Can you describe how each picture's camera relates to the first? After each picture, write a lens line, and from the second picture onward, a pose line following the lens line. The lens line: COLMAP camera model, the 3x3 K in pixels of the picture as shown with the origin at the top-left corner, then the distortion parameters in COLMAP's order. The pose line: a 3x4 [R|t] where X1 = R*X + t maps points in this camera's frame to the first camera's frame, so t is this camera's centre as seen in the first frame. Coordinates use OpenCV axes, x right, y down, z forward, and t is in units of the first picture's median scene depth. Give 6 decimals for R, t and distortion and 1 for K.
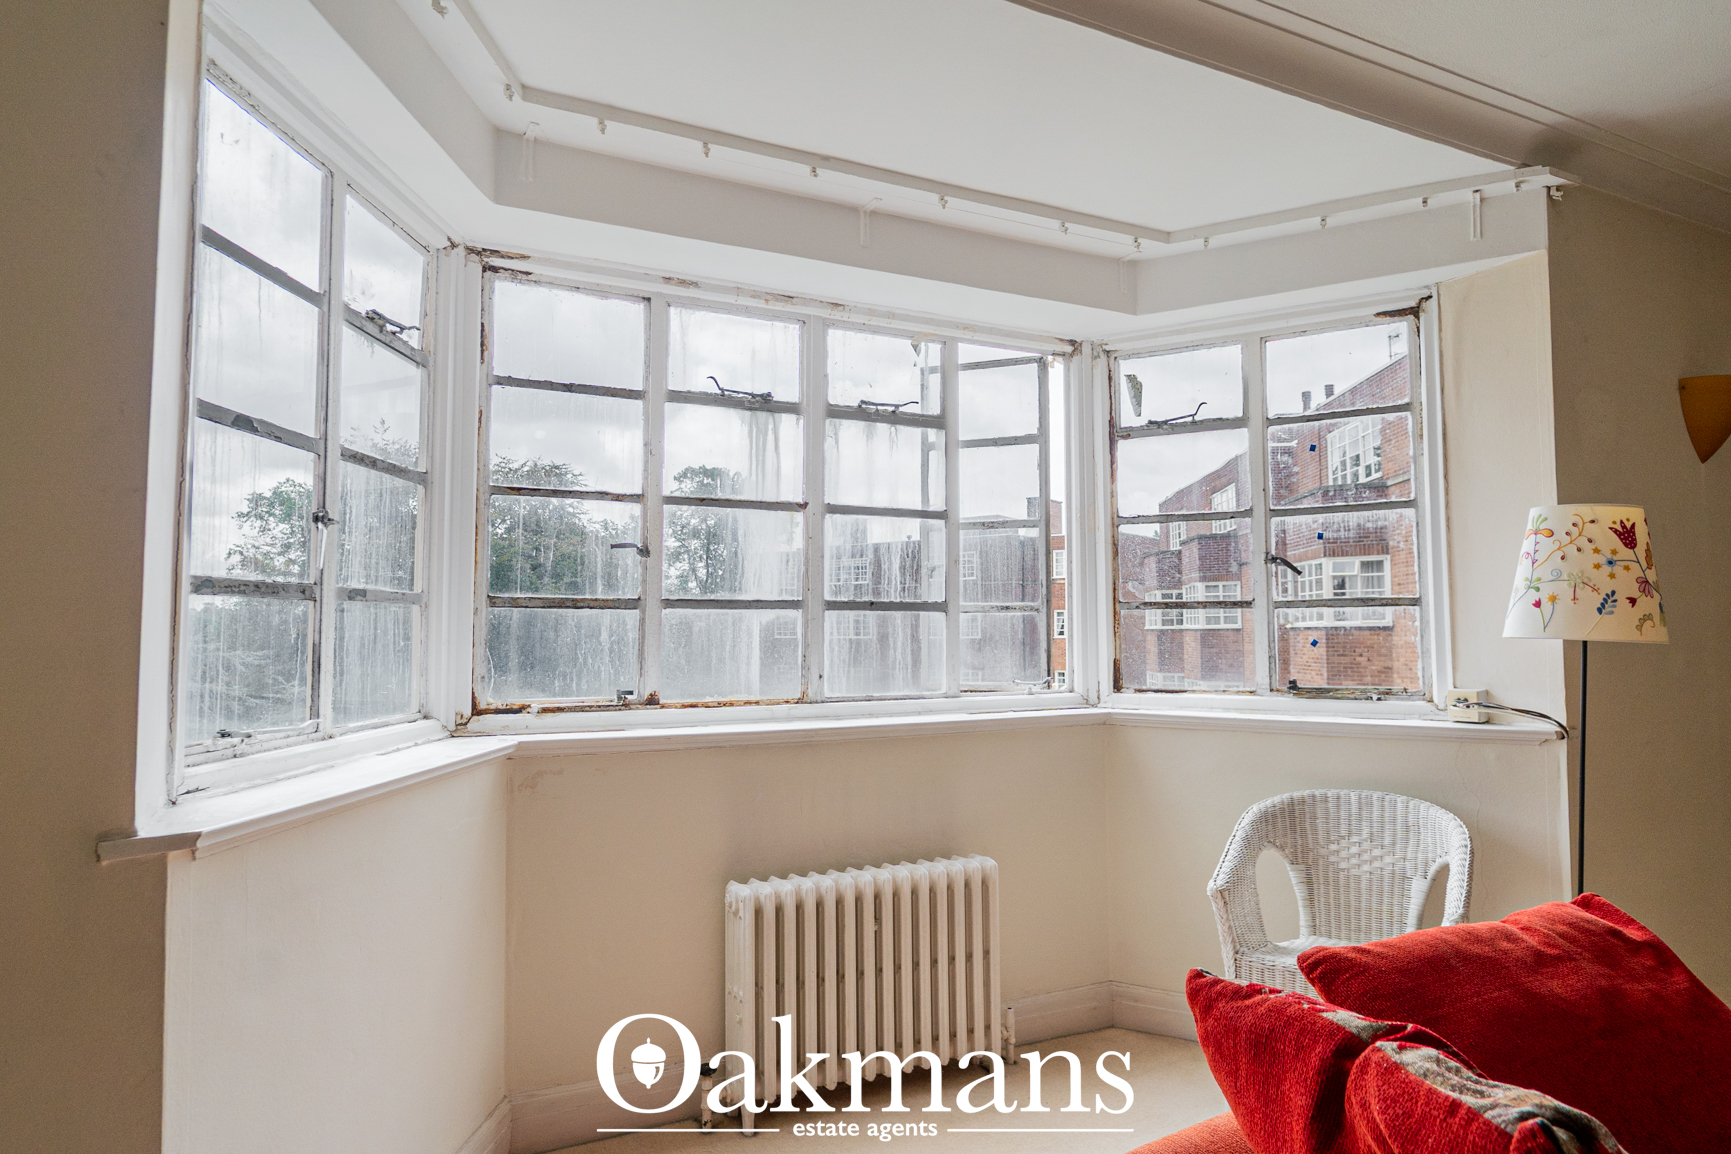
lens RADIAL K [[1091.0, 0, 854.5], [0, 1091.0, 567.8], [0, 0, 1]] dist [0.003860, -0.000628]
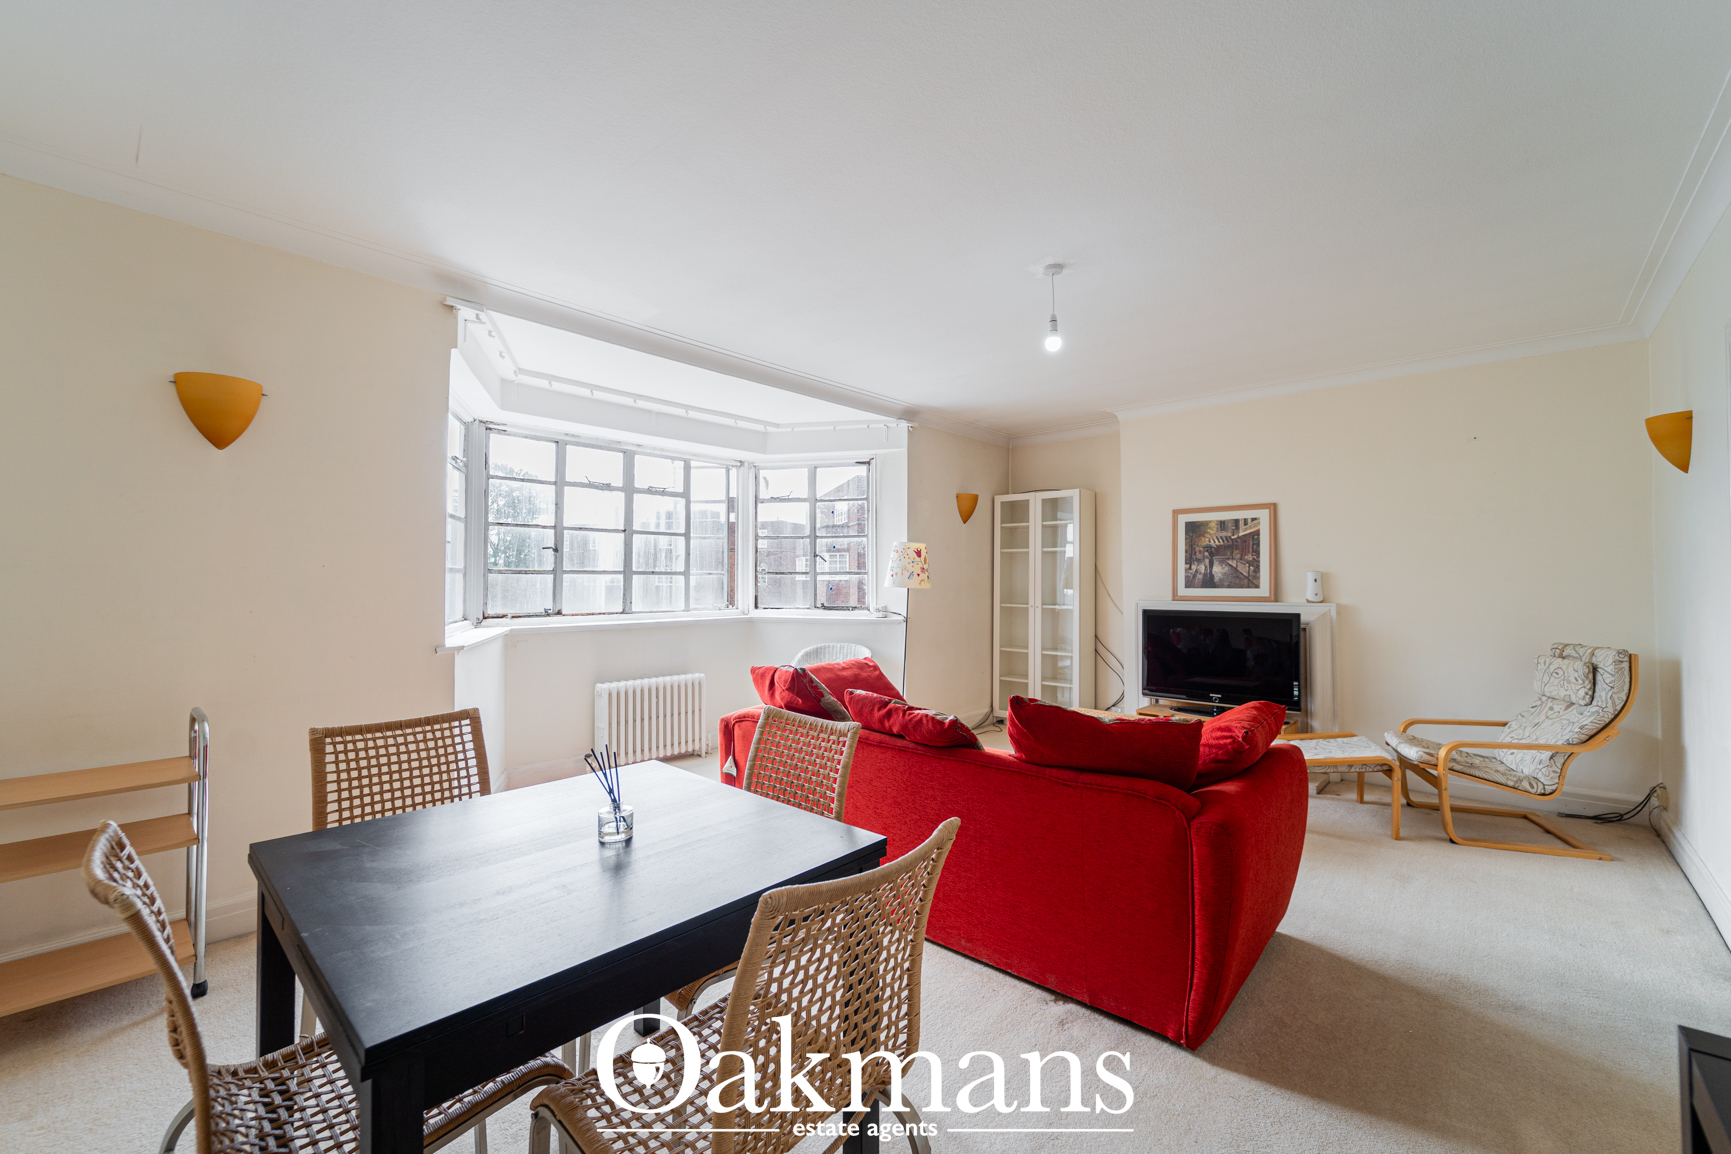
lens RADIAL K [[705.7, 0, 855.3], [0, 705.7, 573.1], [0, 0, 1]] dist [0.004588, -0.002722]
pose [[0.943166, 0.007181, 0.332246, -0.089422], [-0.023318, 0.998732, 0.044607, -0.049220], [-0.331504, -0.049819, 0.942137, -0.671250]]
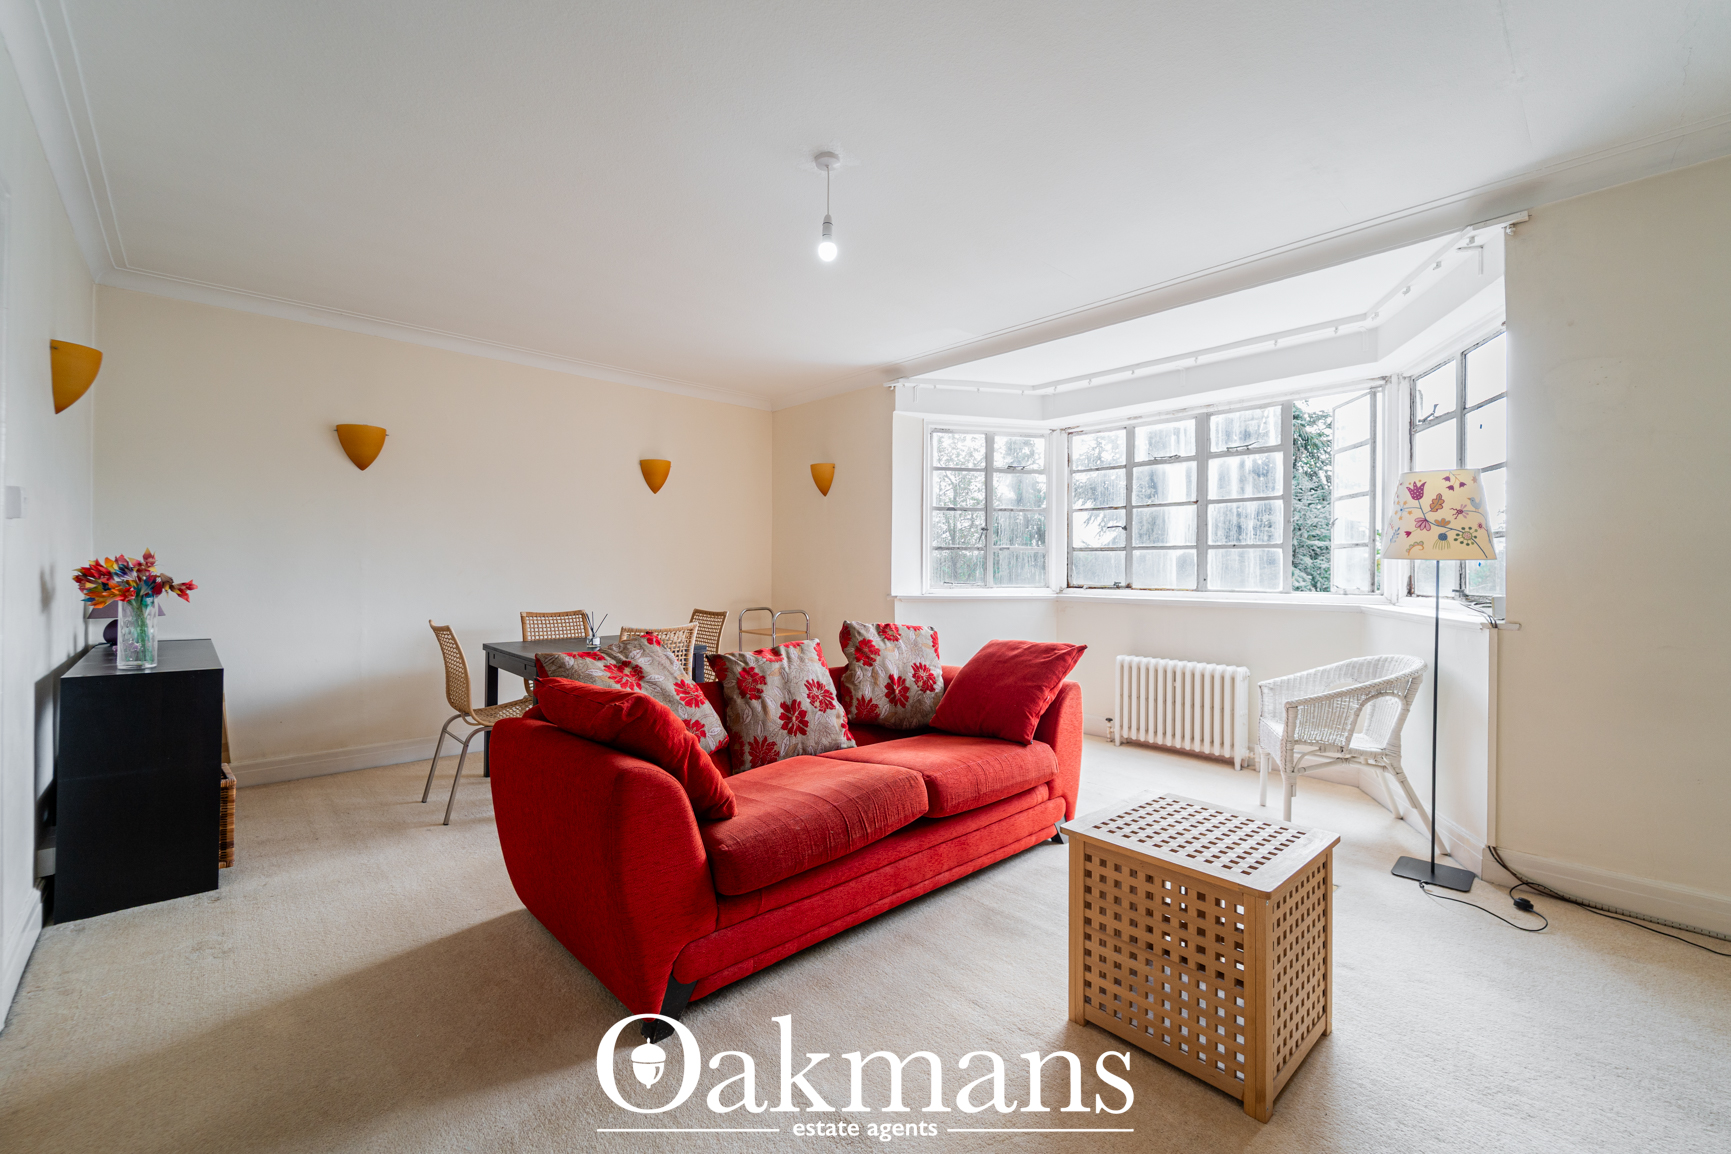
lens RADIAL K [[705.7, 0, 866.6], [0, 705.7, 572.4], [0, 0, 1]] dist [0.004588, -0.002722]
pose [[0.261964, 0.009565, -0.965030, 1.267594], [0.052584, 0.998324, 0.024170, 0.017303], [0.963644, -0.057077, 0.261022, -0.020603]]
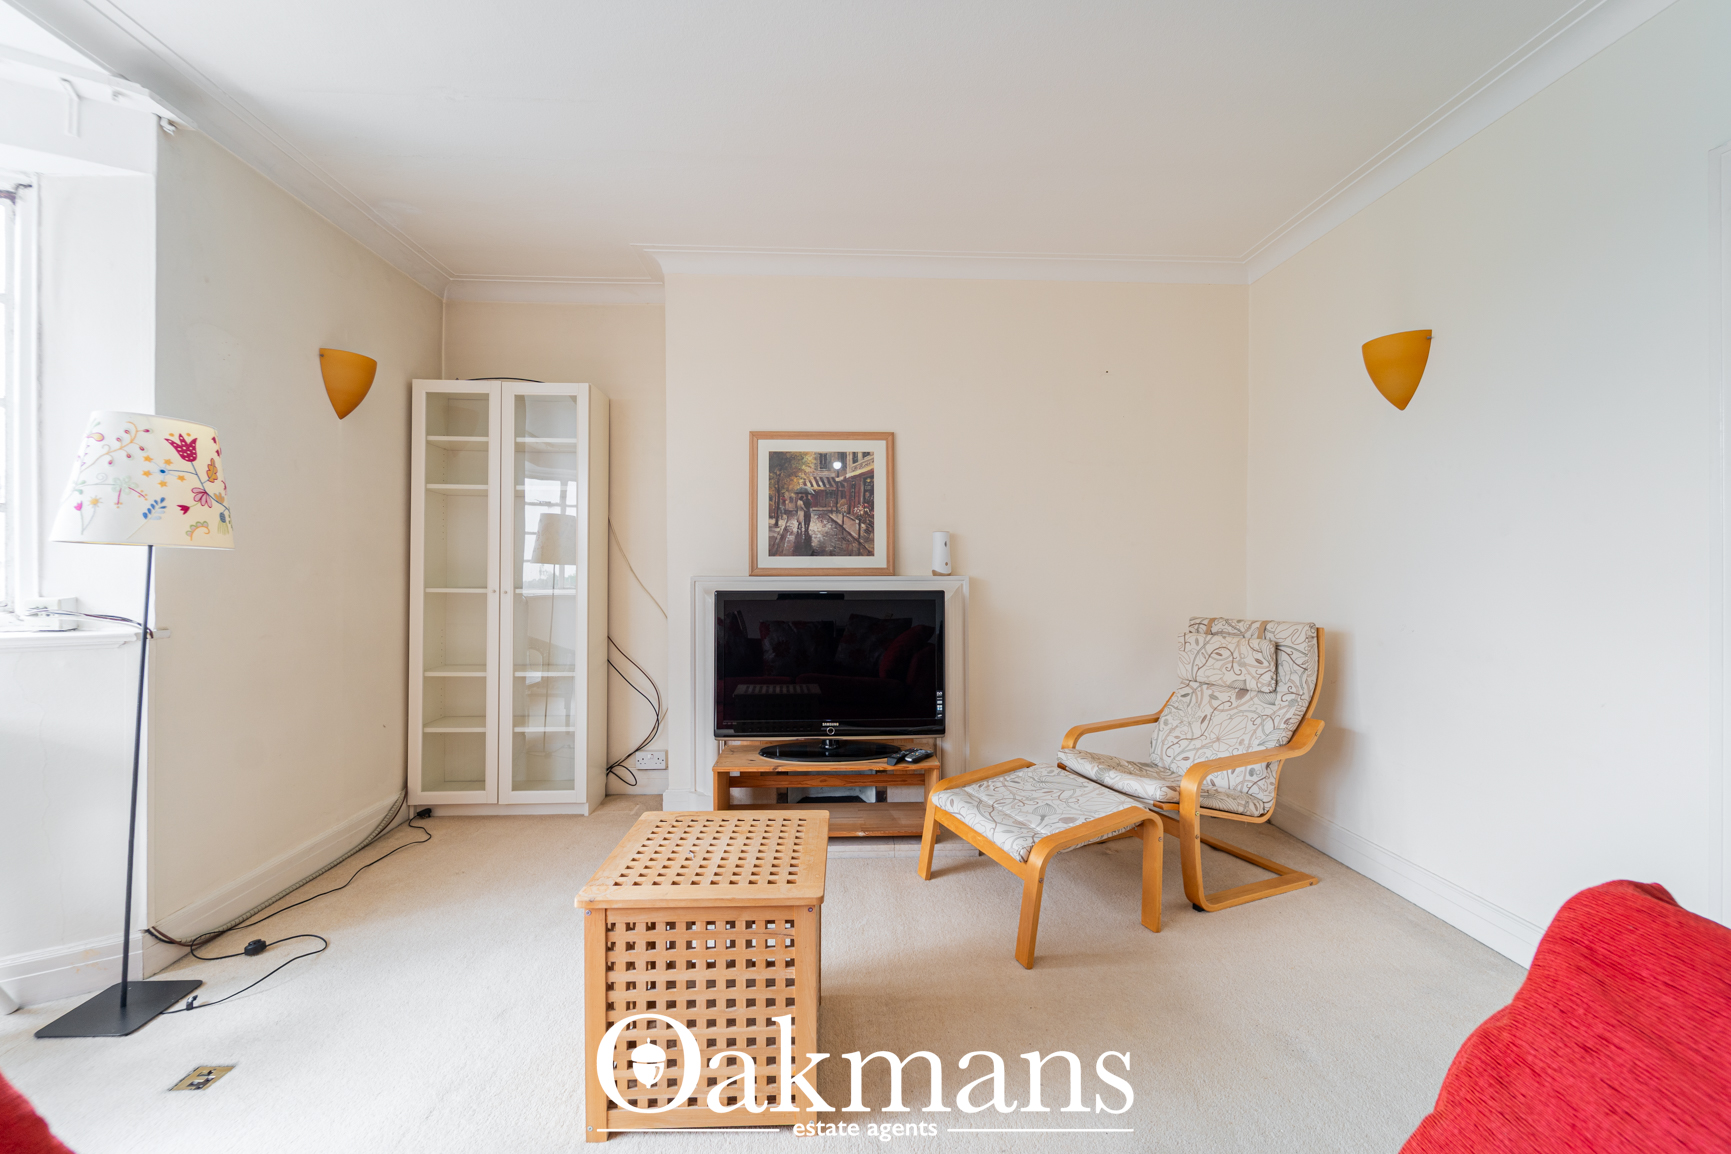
lens RADIAL K [[705.7, 0, 861.3], [0, 705.7, 568.7], [0, 0, 1]] dist [0.004588, -0.002722]
pose [[0.425061, 0.002599, 0.905161, 0.307346], [-0.057561, 0.998050, 0.024165, 0.029033], [-0.903333, -0.062373, 0.424382, 0.077156]]
